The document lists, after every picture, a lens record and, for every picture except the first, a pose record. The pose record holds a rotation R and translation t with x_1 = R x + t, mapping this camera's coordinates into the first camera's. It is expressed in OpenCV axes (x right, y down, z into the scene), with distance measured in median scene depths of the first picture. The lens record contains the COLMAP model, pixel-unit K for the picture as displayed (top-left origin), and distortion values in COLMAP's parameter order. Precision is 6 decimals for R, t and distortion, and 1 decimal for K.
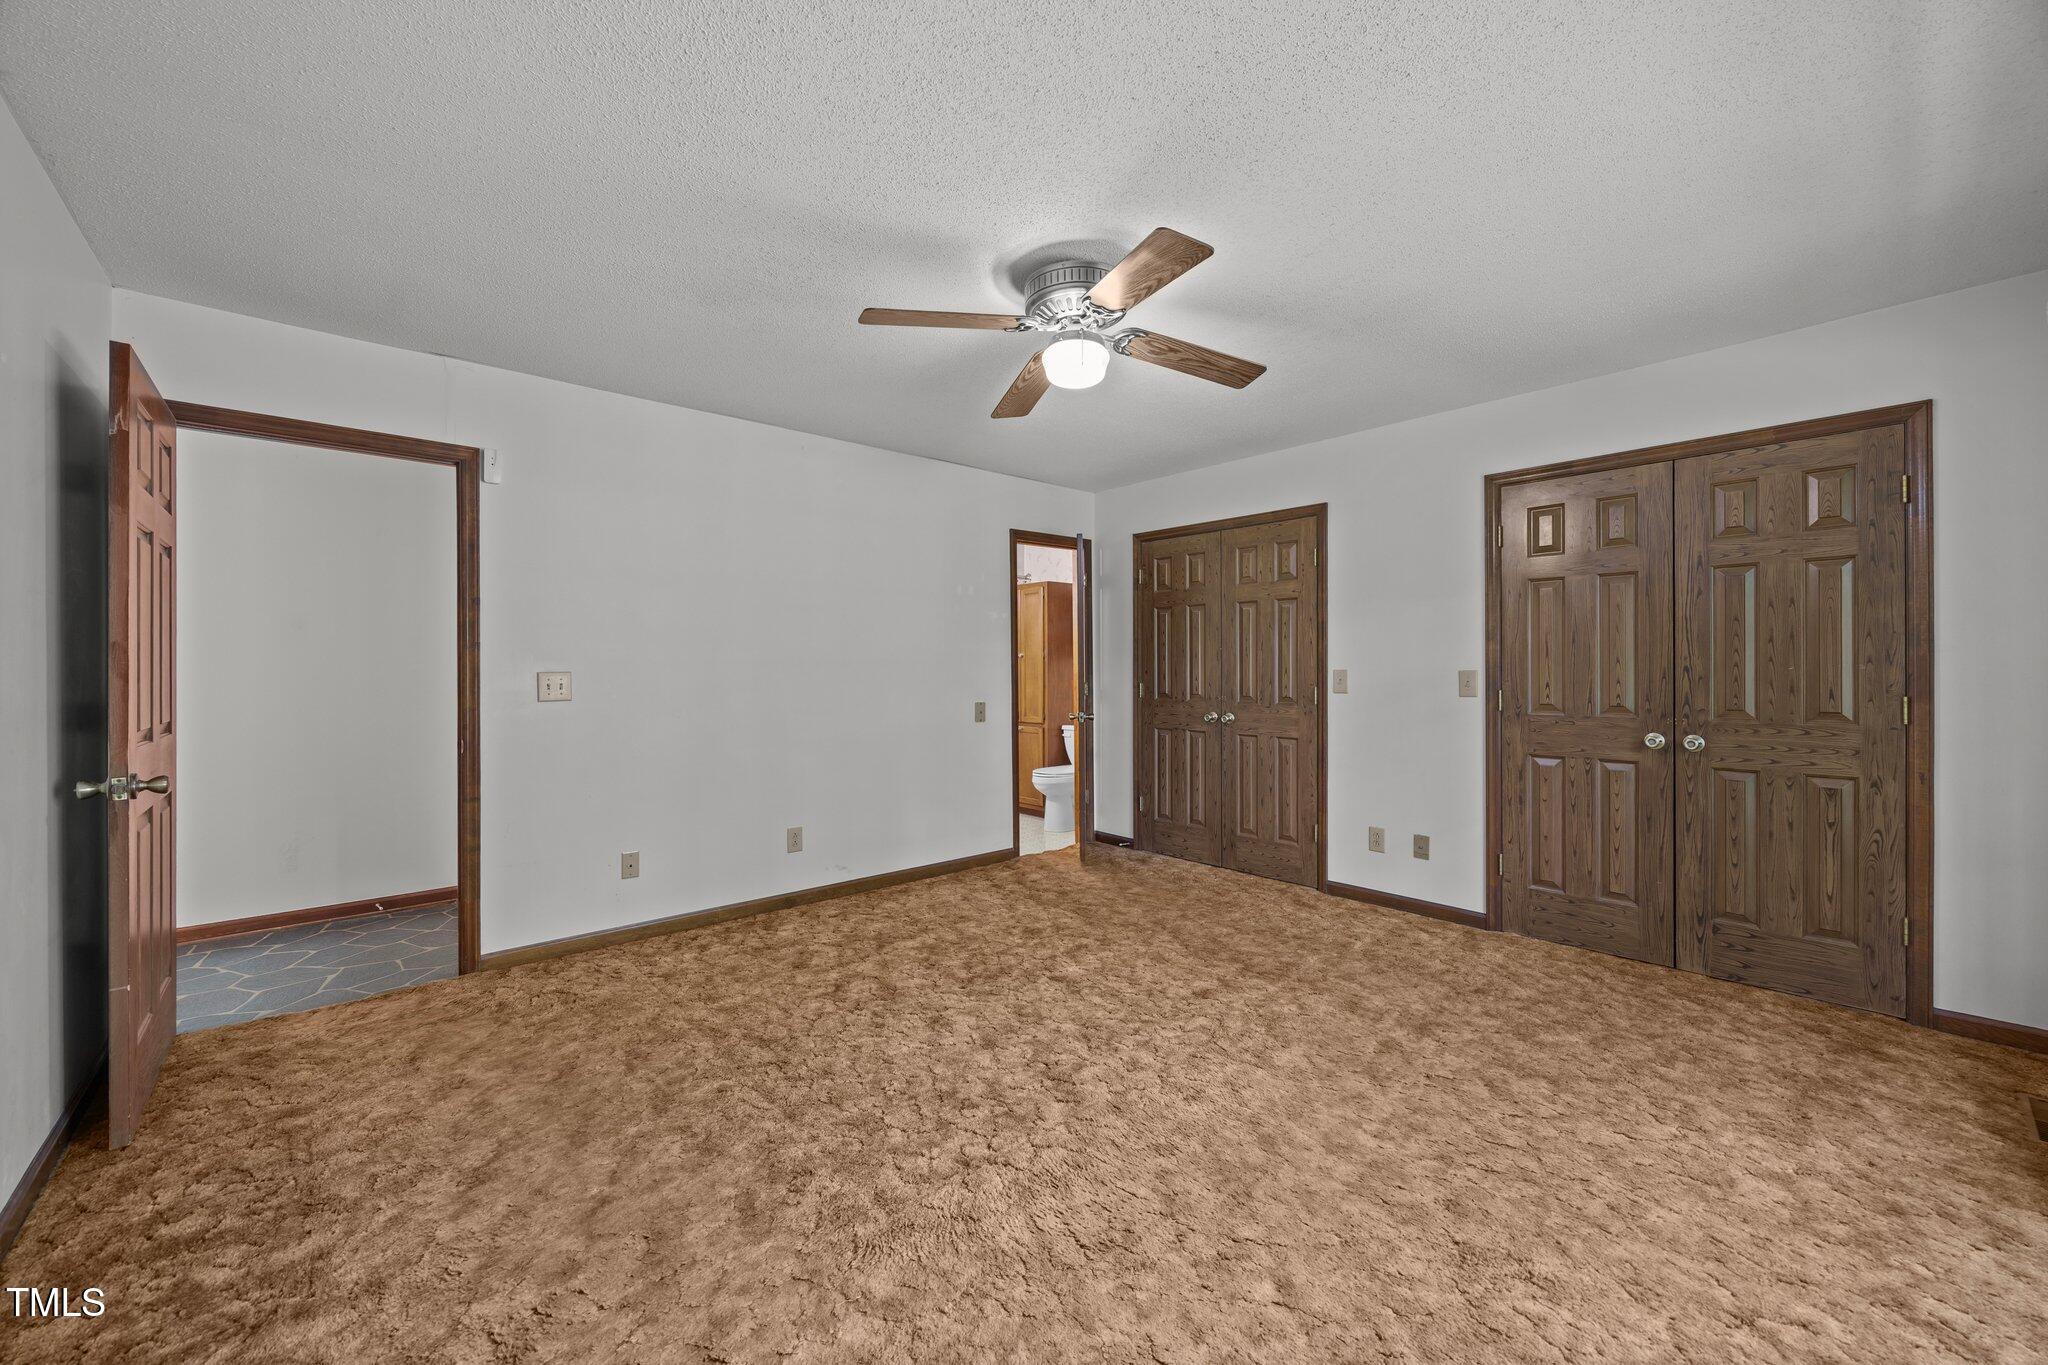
lens RADIAL K [[783.1, 0, 1018.6], [0, 783.1, 673.0], [0, 0, 1]] dist [-0.001720, -0.000459]
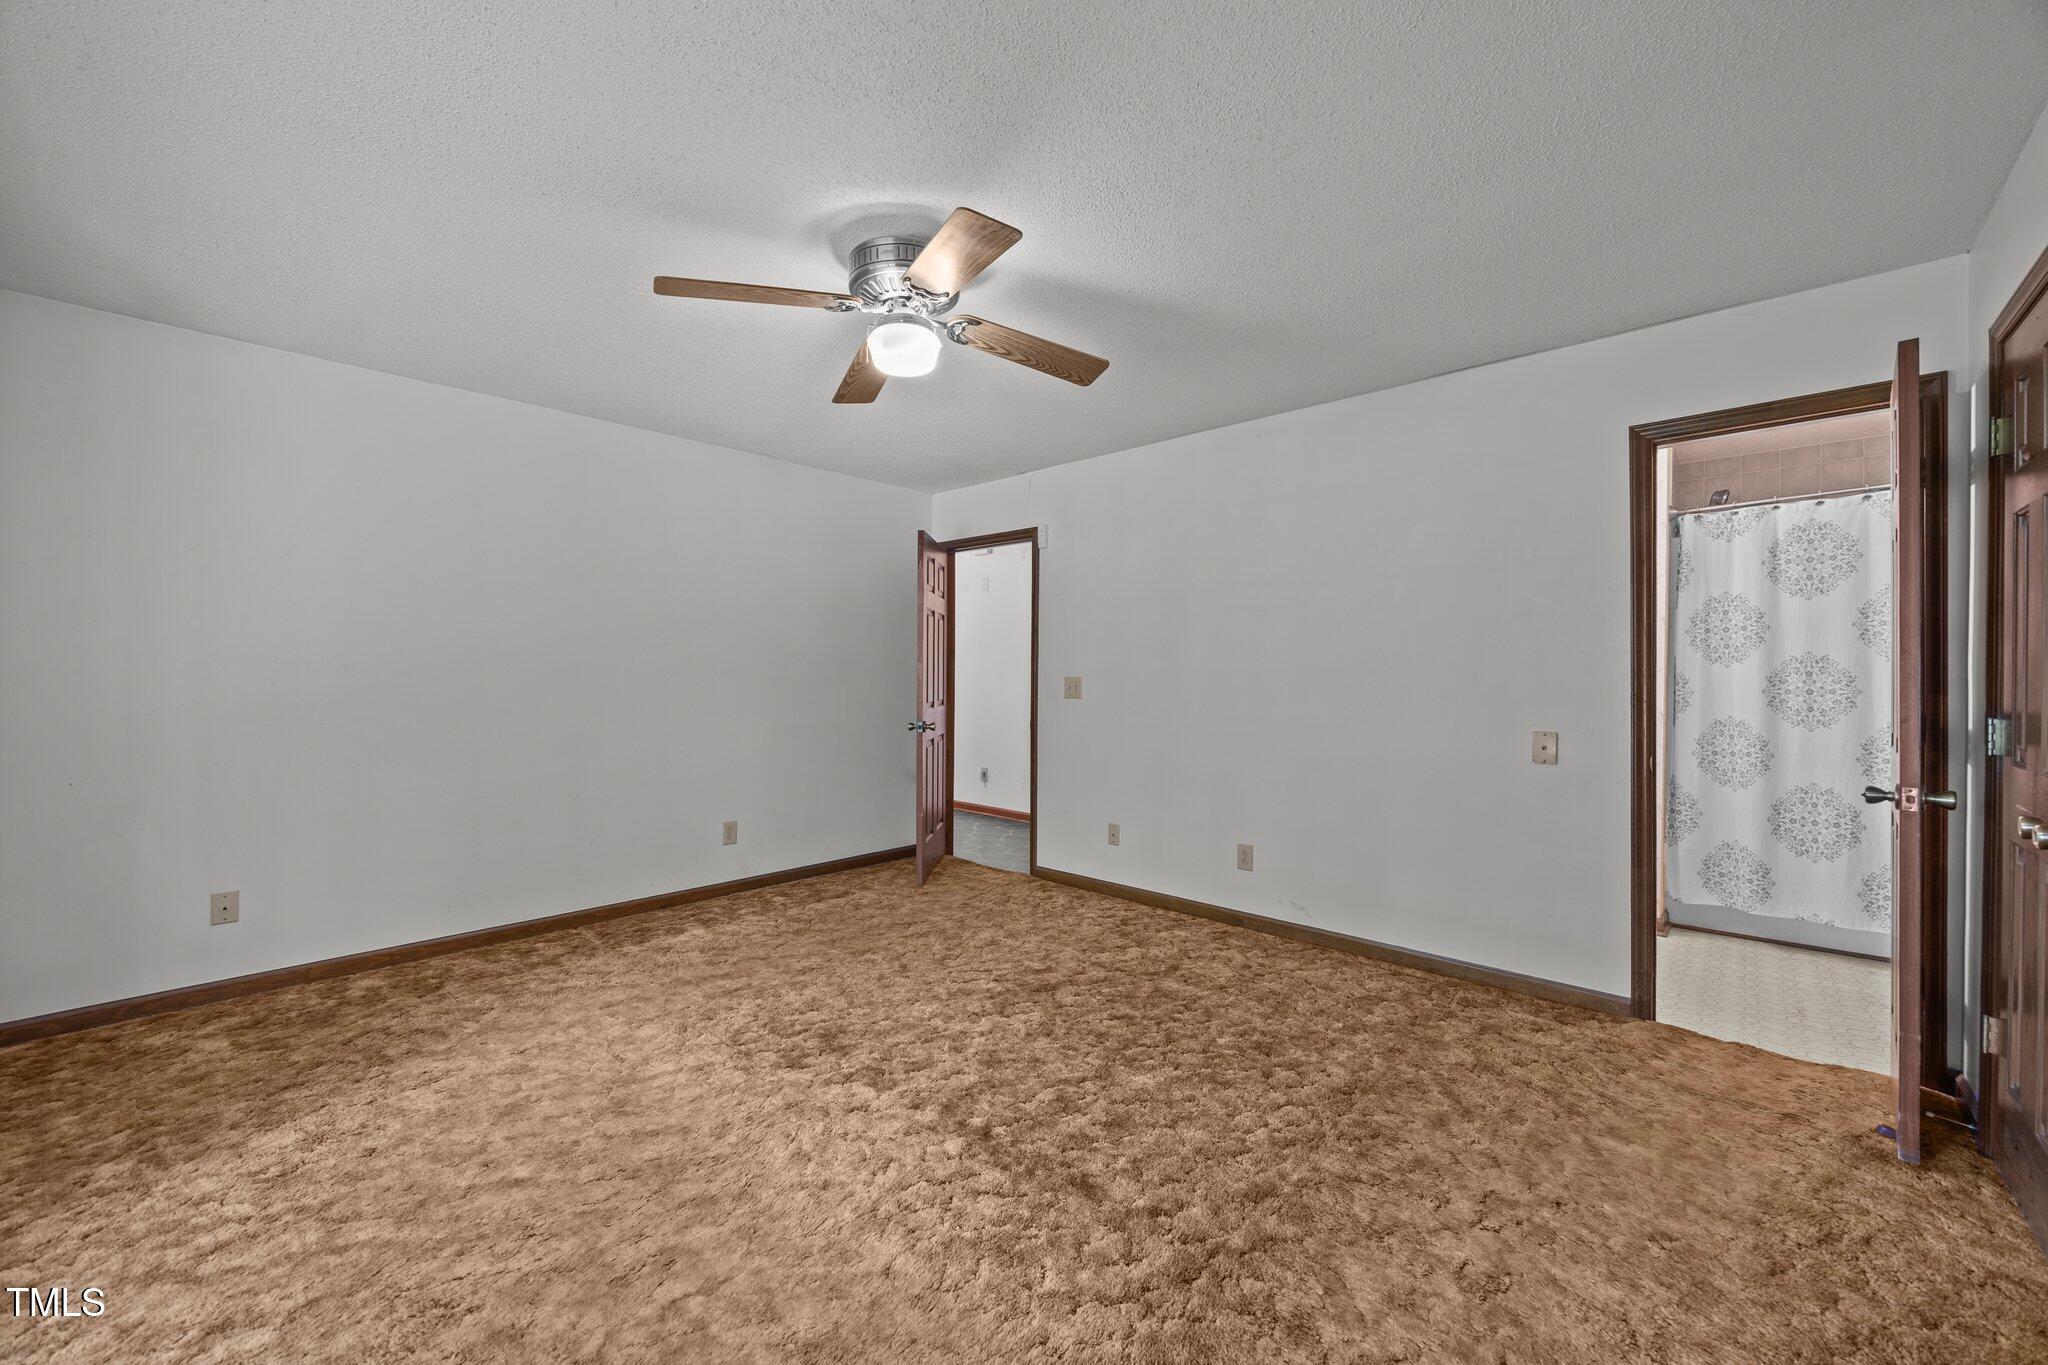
lens RADIAL K [[782.5, 0, 1021.8], [0, 782.5, 680.5], [0, 0, 1]] dist [-0.003014, -0.000056]
pose [[0.105213, 0.010127, -0.994398, 0.757479], [-0.009938, 0.999909, 0.009131, -0.006965], [0.994400, 0.008921, 0.105304, 0.770123]]
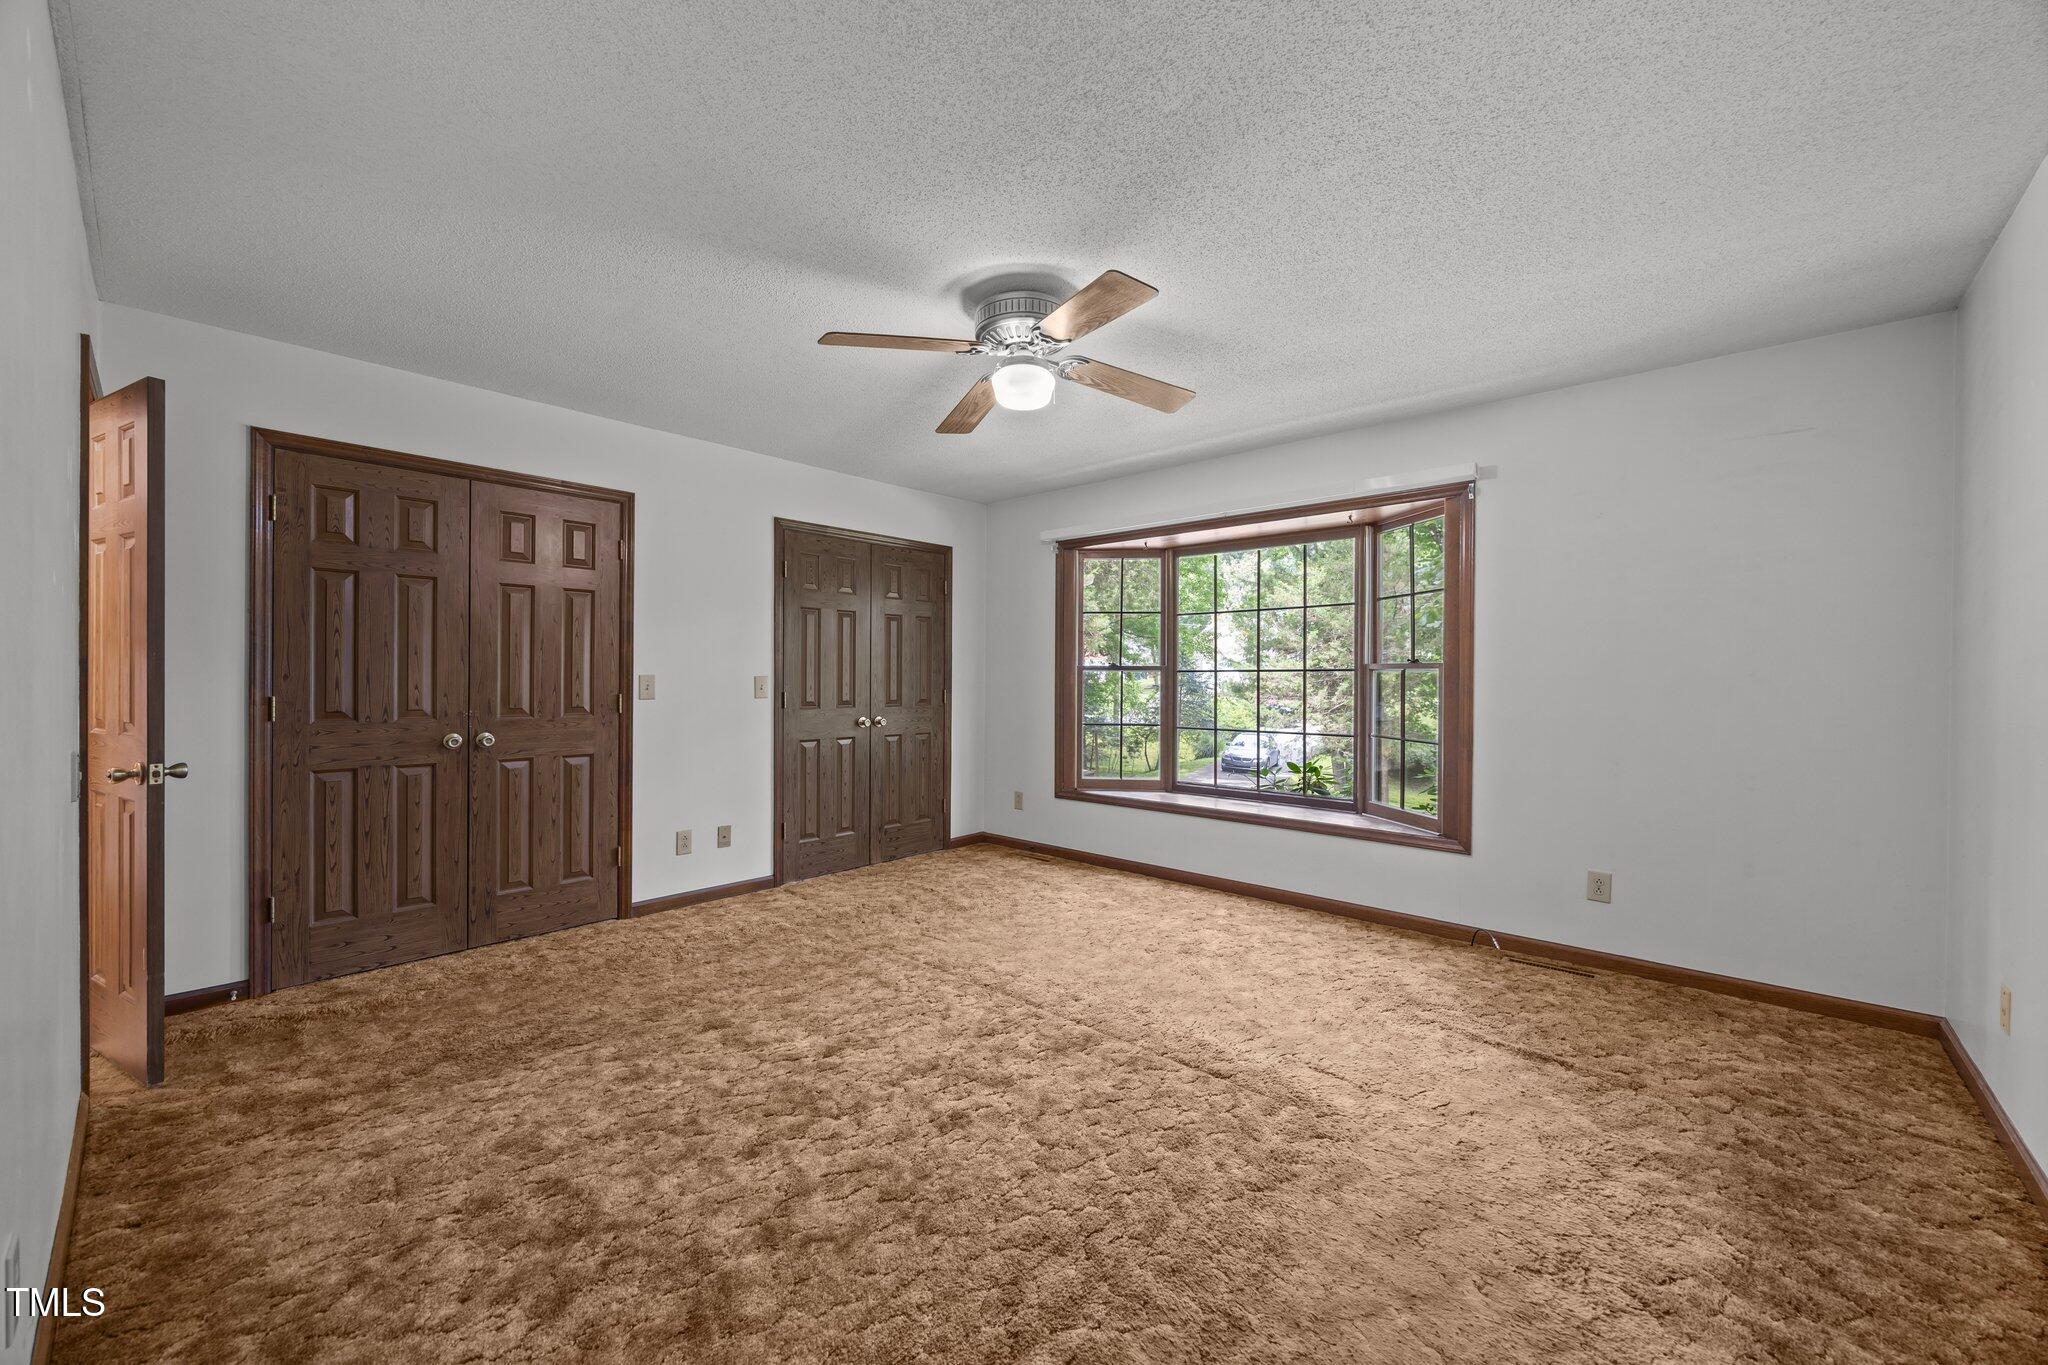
lens RADIAL K [[783.1, 0, 1018.6], [0, 783.1, 673.0], [0, 0, 1]] dist [-0.001720, -0.000459]
pose [[-0.113251, 0.005884, 0.993549, -0.729520], [-0.000288, 0.999982, -0.005955, -0.000785], [-0.993566, -0.000961, -0.113247, 0.831547]]
